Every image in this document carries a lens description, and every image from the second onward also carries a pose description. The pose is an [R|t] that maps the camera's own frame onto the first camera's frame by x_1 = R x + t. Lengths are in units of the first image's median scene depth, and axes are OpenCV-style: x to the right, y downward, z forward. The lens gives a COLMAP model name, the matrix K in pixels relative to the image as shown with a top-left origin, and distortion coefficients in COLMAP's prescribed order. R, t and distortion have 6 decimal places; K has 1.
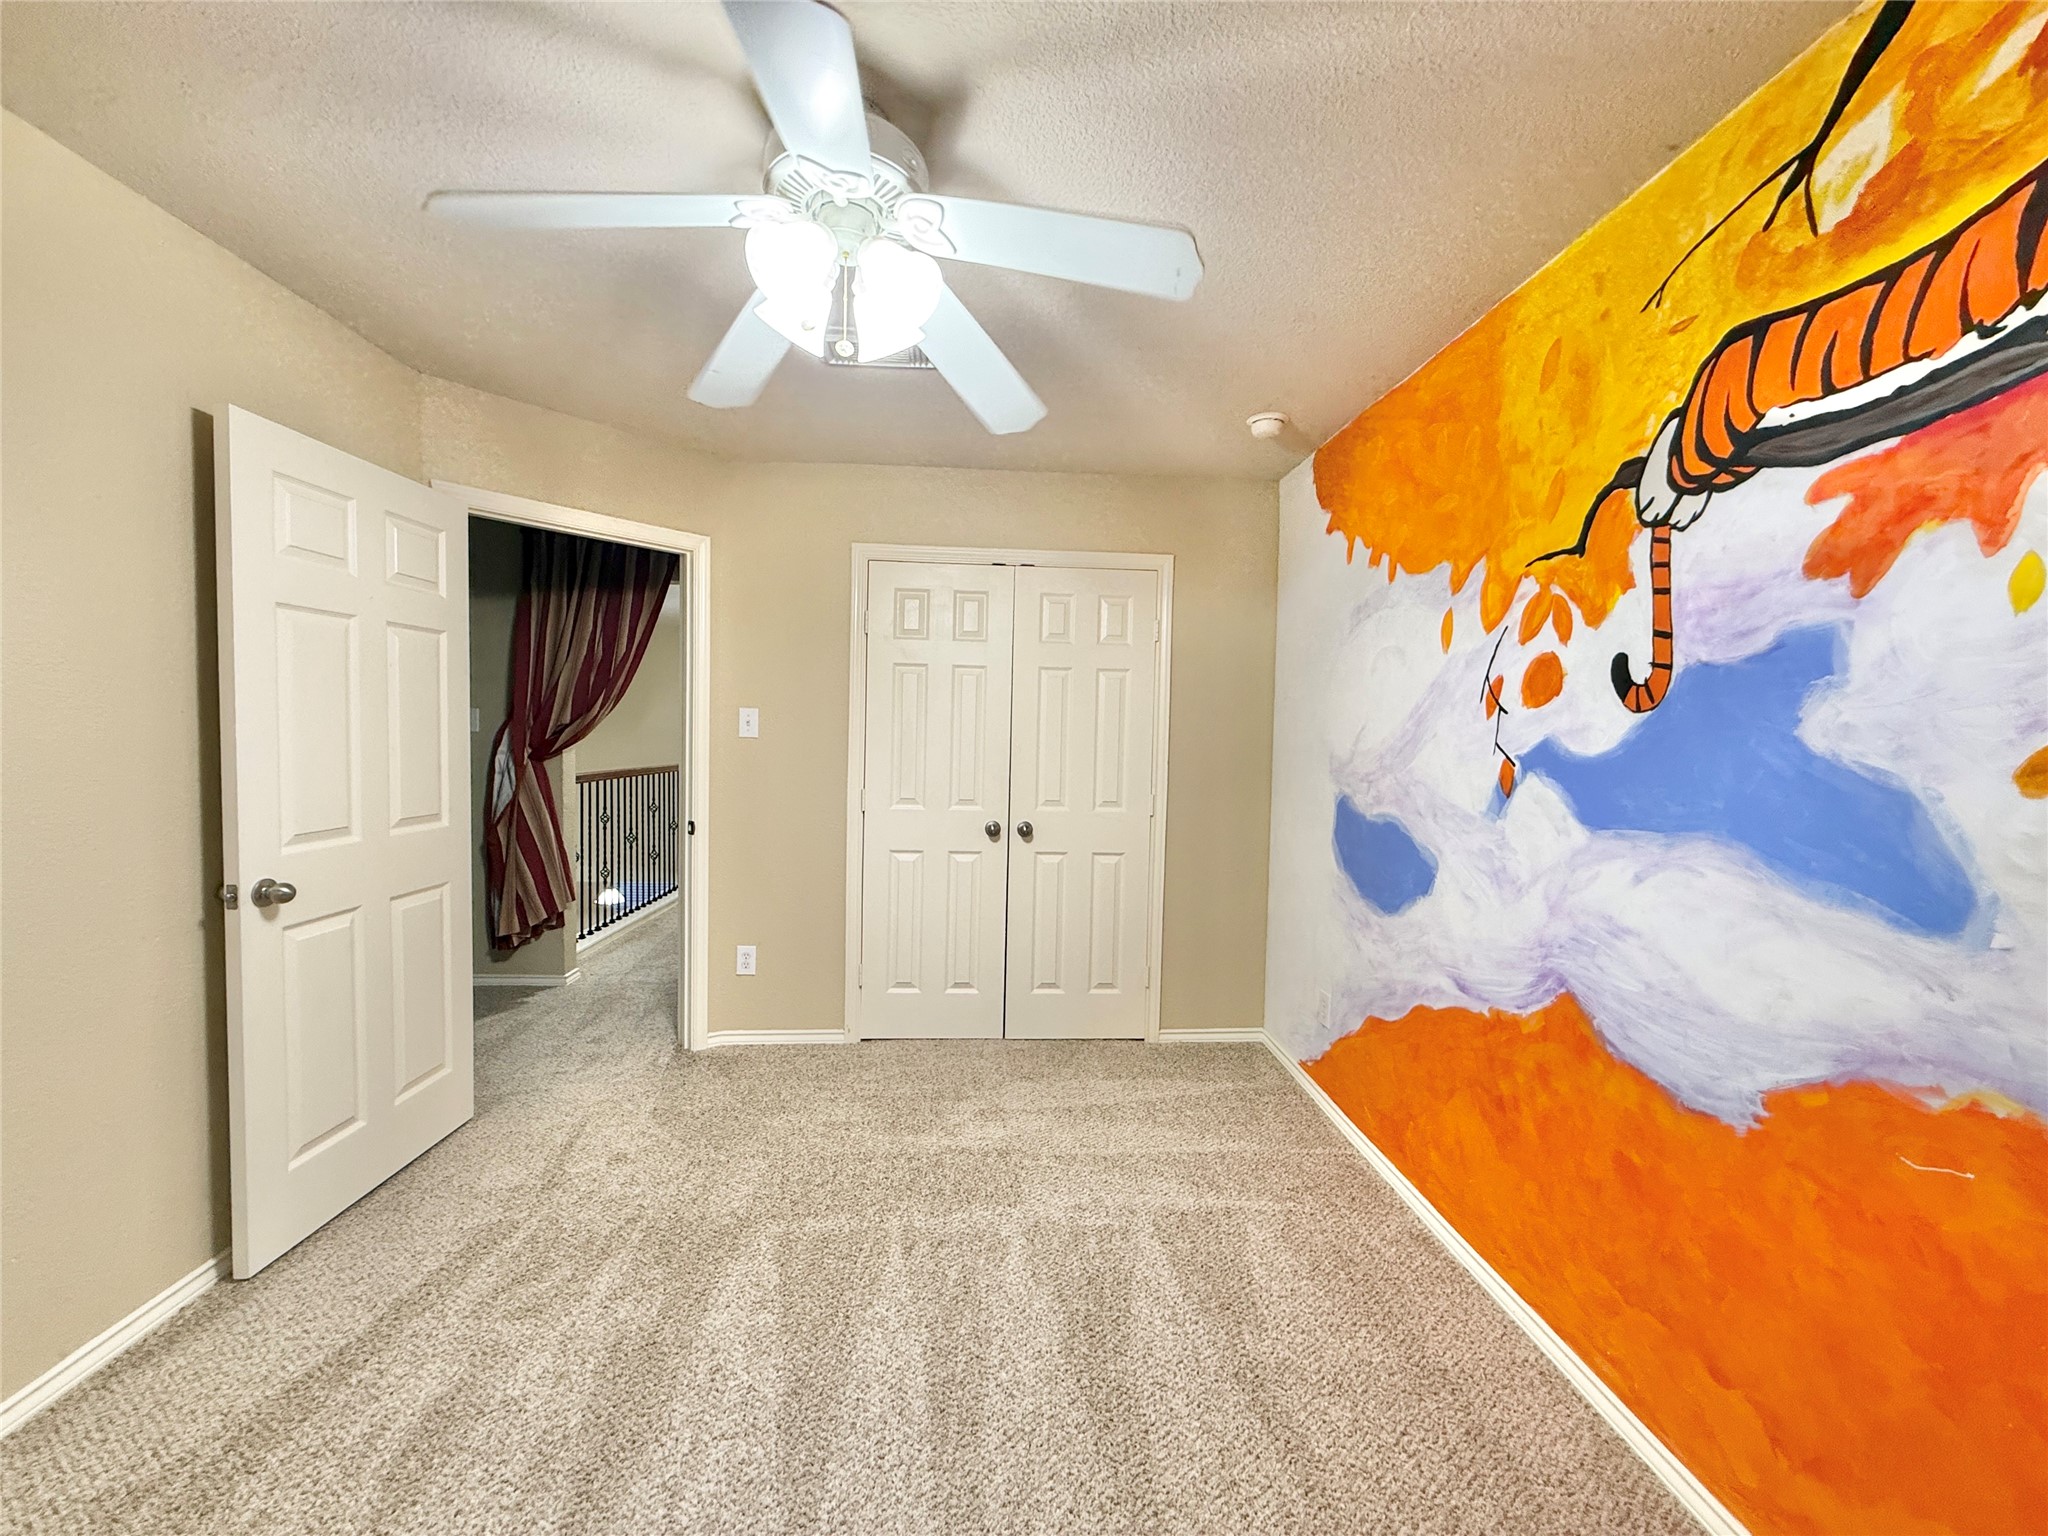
lens RADIAL K [[815.8, 0, 1024.0], [0, 815.8, 768.0], [0, 0, 1]] dist [-0.000726, 0.000355]
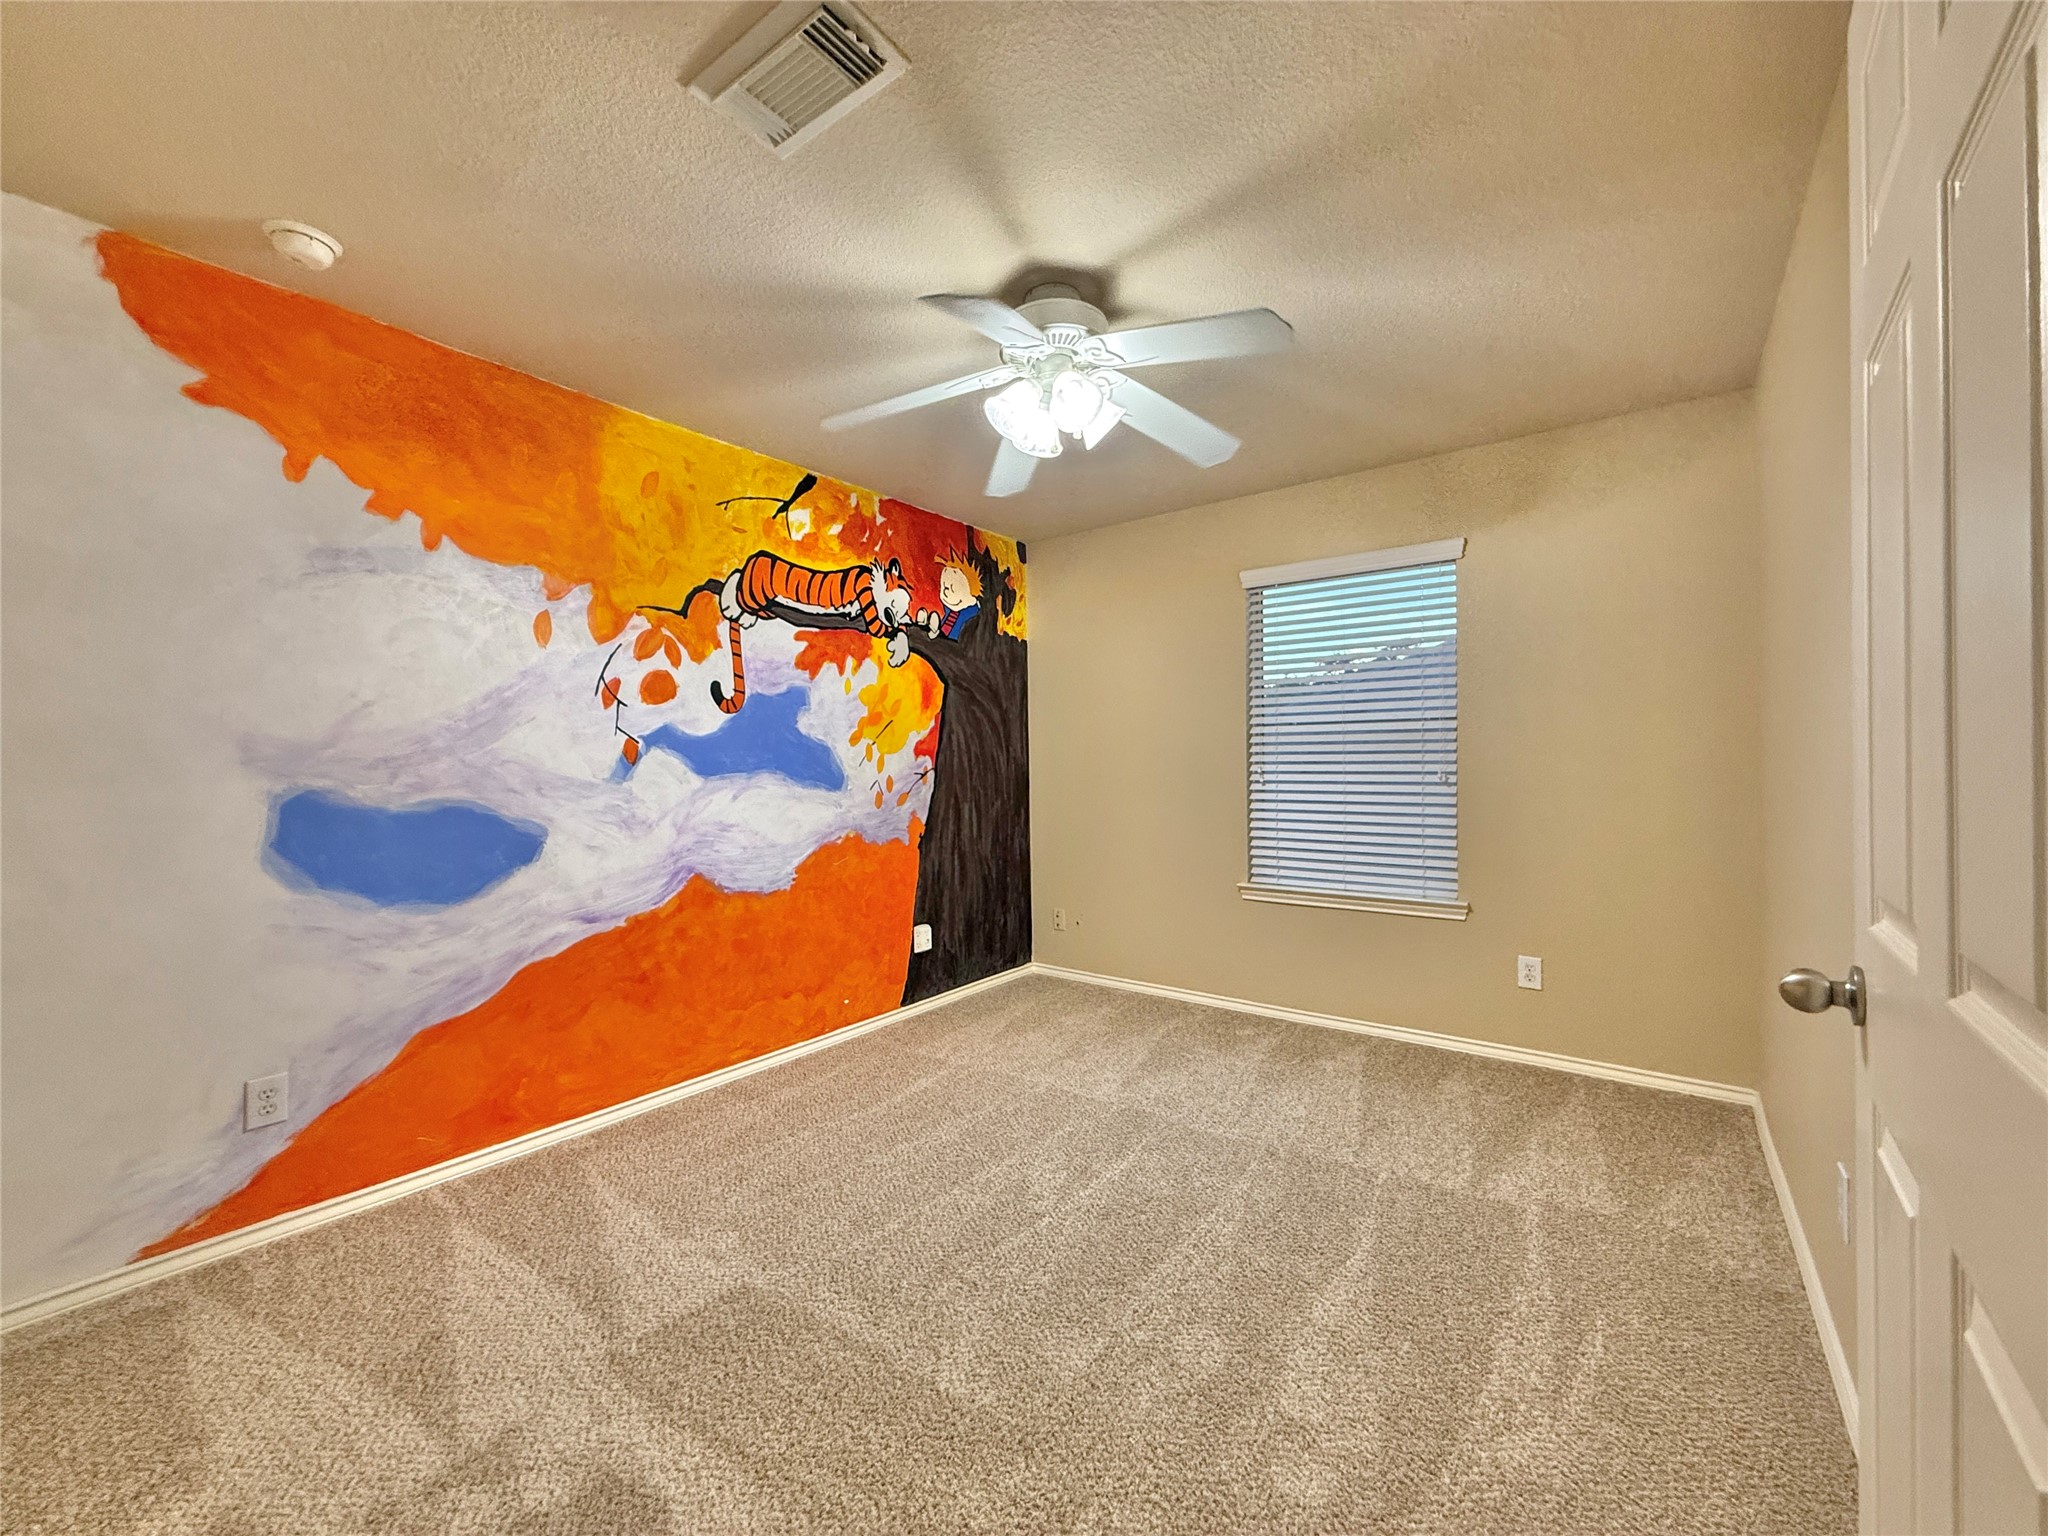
lens RADIAL K [[815.8, 0, 1024.0], [0, 815.8, 768.0], [0, 0, 1]] dist [-0.000726, 0.000355]
pose [[-0.759220, -0.016167, 0.650633, -1.068012], [0.020914, 0.998569, 0.049217, -0.018805], [-0.650498, 0.050974, -0.757796, 2.041099]]
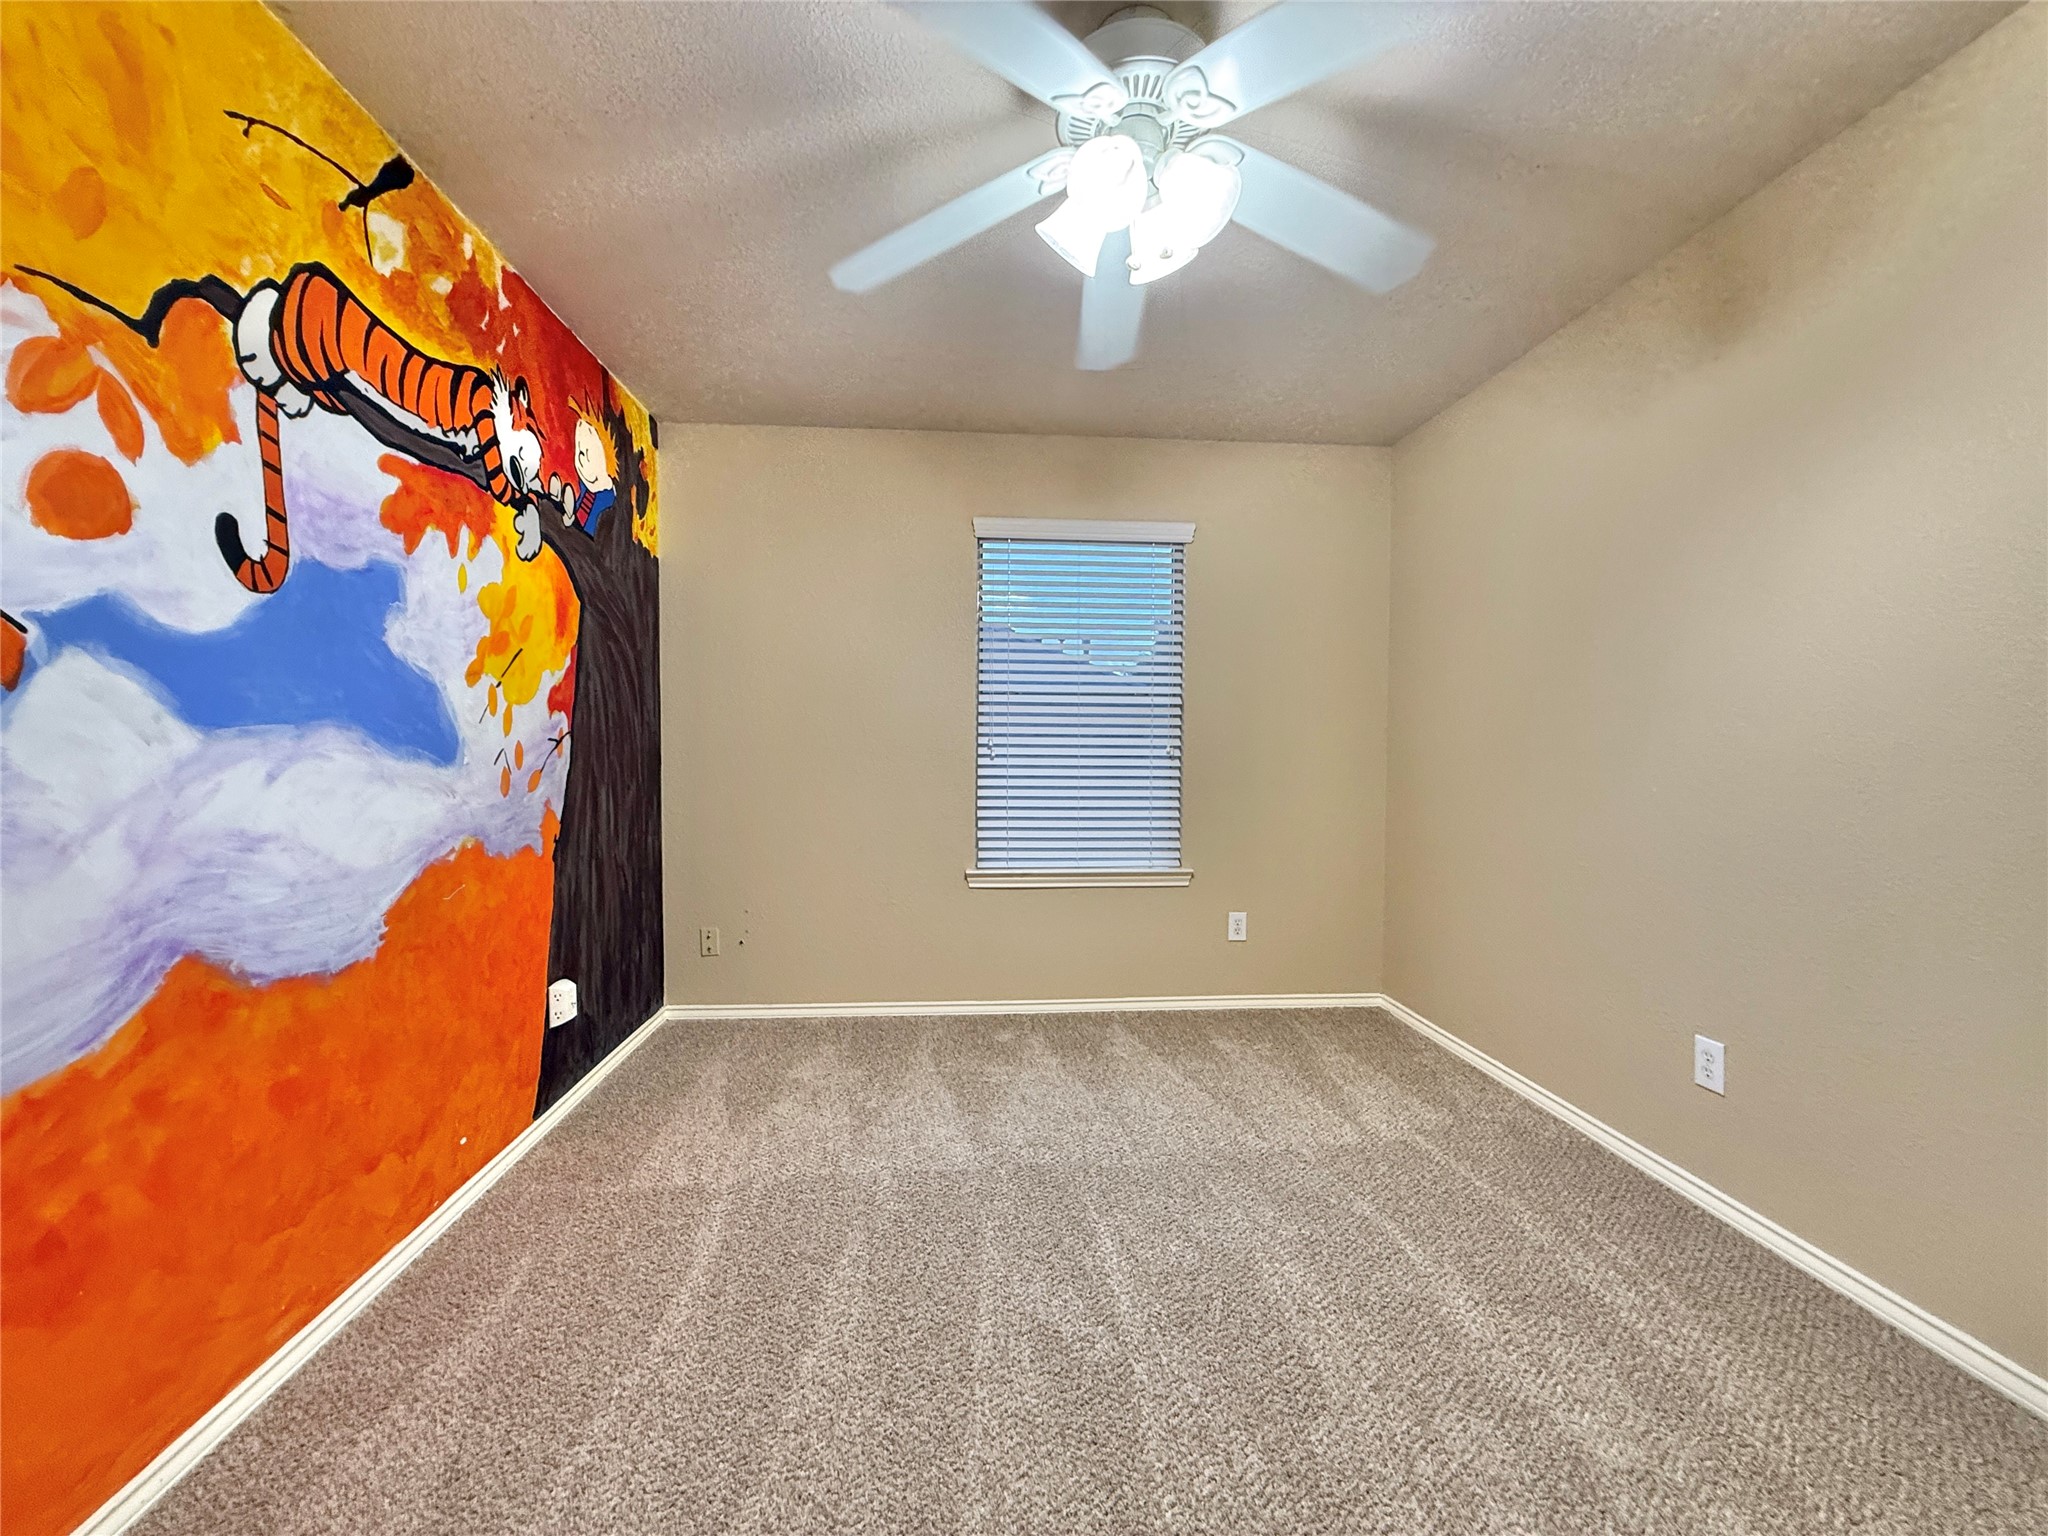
lens RADIAL K [[815.8, 0, 1024.0], [0, 815.8, 768.0], [0, 0, 1]] dist [-0.000726, 0.000355]
pose [[-0.999561, -0.023478, -0.018065, -0.073452], [-0.024604, 0.997592, 0.064842, 0.045288], [0.016499, 0.065258, -0.997732, 1.925083]]
